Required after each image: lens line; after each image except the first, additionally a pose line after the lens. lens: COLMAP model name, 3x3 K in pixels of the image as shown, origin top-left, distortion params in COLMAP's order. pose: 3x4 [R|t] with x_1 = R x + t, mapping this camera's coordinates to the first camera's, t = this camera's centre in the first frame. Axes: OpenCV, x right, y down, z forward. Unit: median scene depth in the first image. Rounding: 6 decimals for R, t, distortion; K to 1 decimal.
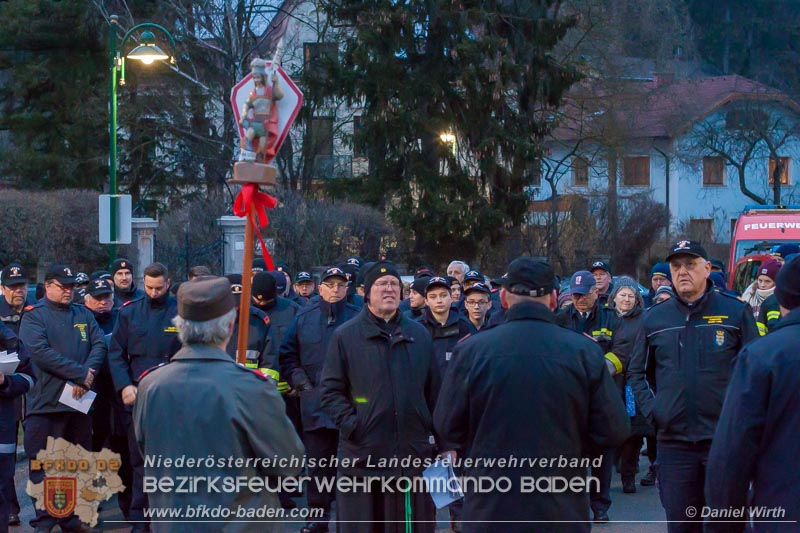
lens RADIAL K [[1903.0, 0, 400.0], [0, 1903.0, 266.5], [0, 0, 1]] dist [-0.083612, -0.783549]
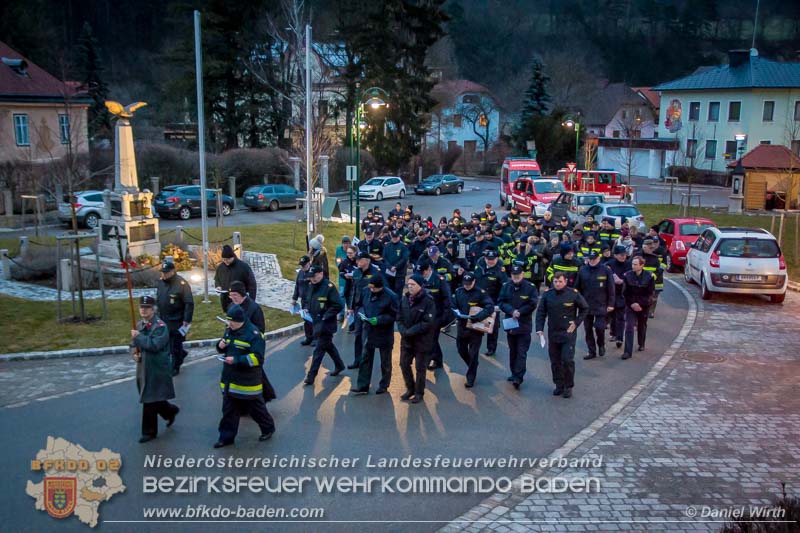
lens RADIAL K [[892.2, 0, 400.0], [0, 892.2, 266.5], [0, 0, 1]] dist [0.113606, 0.001927]
pose [[0.990755, -0.013846, 0.134958, -0.157200], [-0.004076, 0.991292, 0.131623, -0.038189], [-0.135605, -0.130956, 0.982070, -0.345537]]
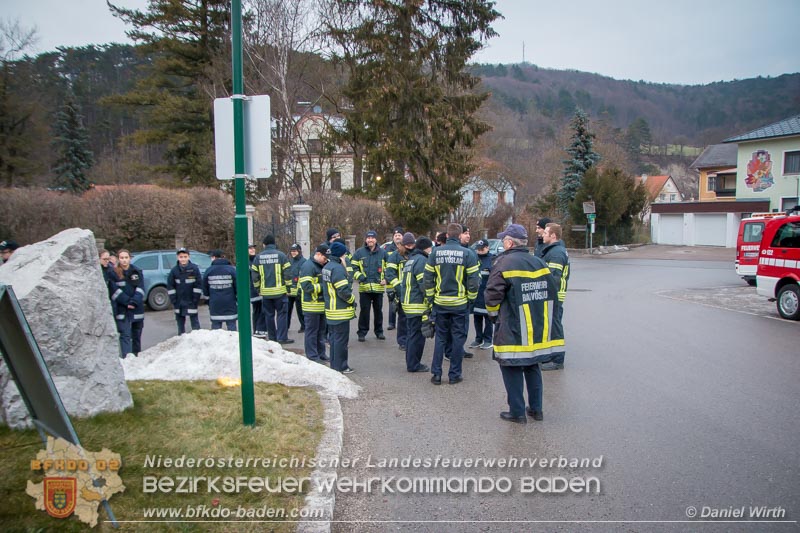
lens RADIAL K [[655.6, 0, 400.0], [0, 655.6, 266.5], [0, 0, 1]] dist [-0.000145, 0.000189]
pose [[0.993316, -0.018659, 0.113912, -0.068275], [0.014089, 0.999068, 0.040793, 0.004765], [-0.114567, -0.038915, 0.992653, 0.429589]]
